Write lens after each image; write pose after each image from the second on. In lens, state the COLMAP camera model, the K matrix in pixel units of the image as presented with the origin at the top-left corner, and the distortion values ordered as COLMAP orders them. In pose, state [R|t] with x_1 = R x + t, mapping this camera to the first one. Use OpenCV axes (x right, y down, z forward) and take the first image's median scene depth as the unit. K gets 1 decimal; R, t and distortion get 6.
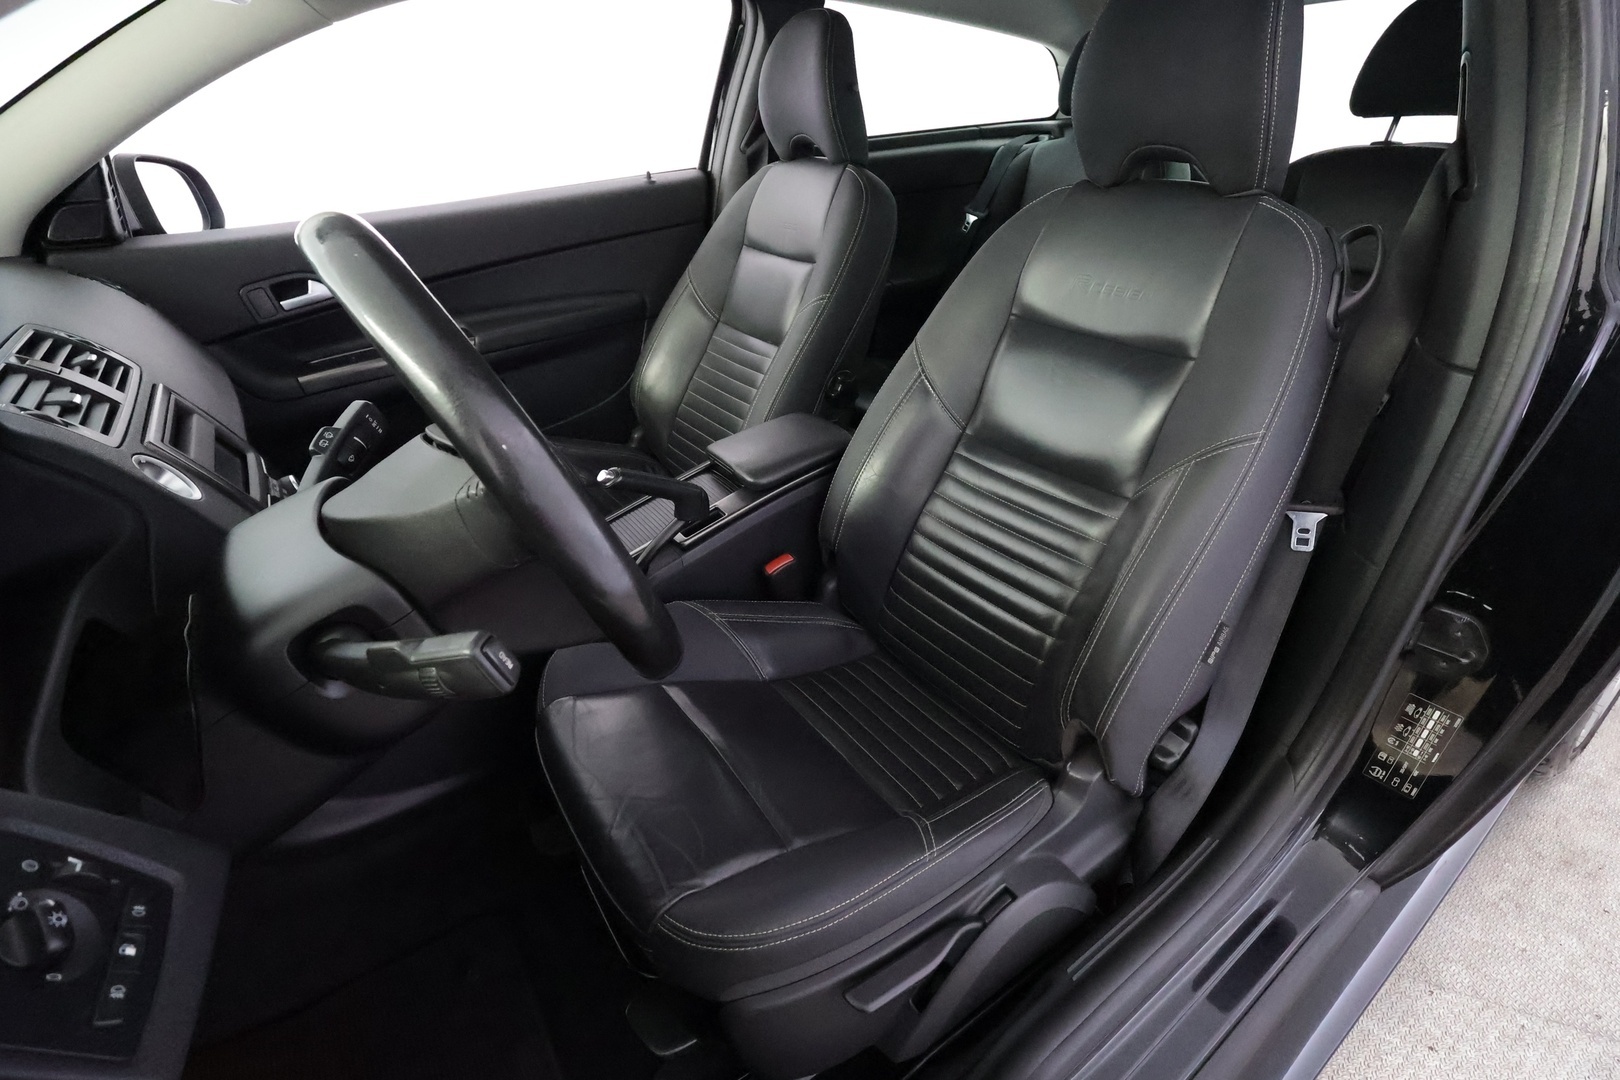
lens RADIAL K [[756.0, 0, 800.1], [0, 756.0, 538.4], [0, 0, 1]] dist [-0.001578, 0.000227]
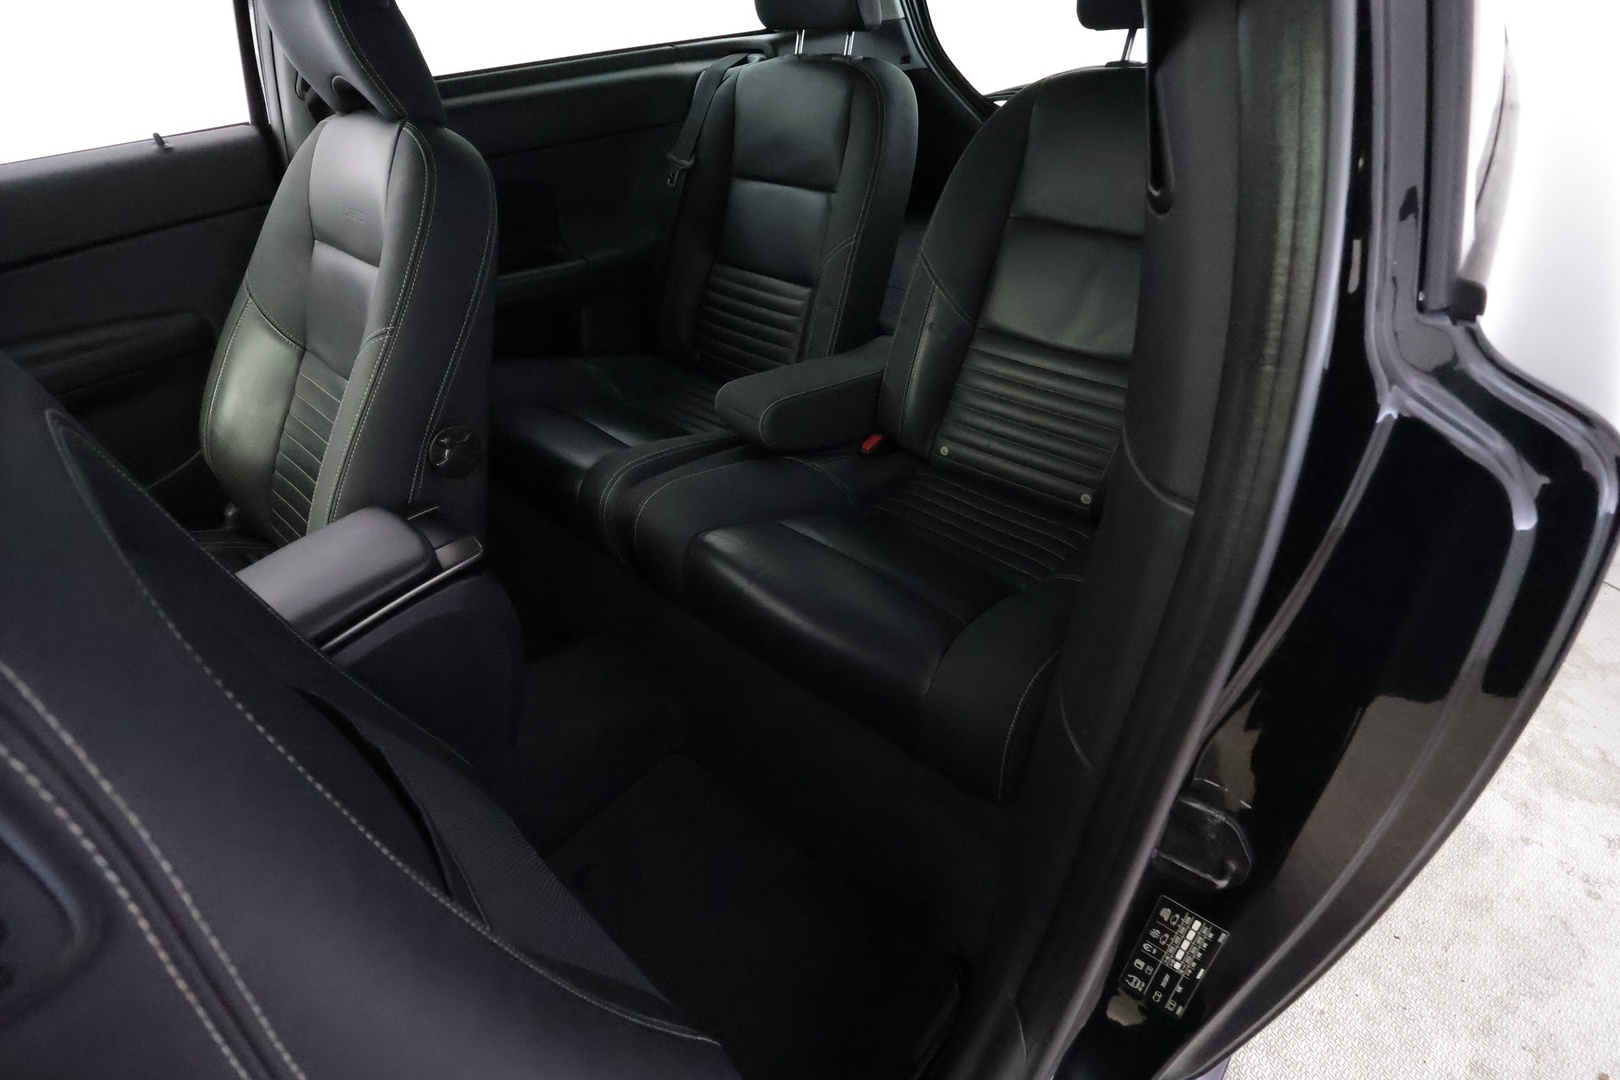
lens RADIAL K [[756.9, 0, 810.0], [0, 756.9, 540.0], [0, 0, 1]] dist [0.001815, -0.000167]
pose [[0.975944, -0.137413, 0.169267, 0.261995], [0.120650, 0.987055, 0.105672, -0.159657], [-0.181596, -0.082708, 0.979889, 0.248068]]
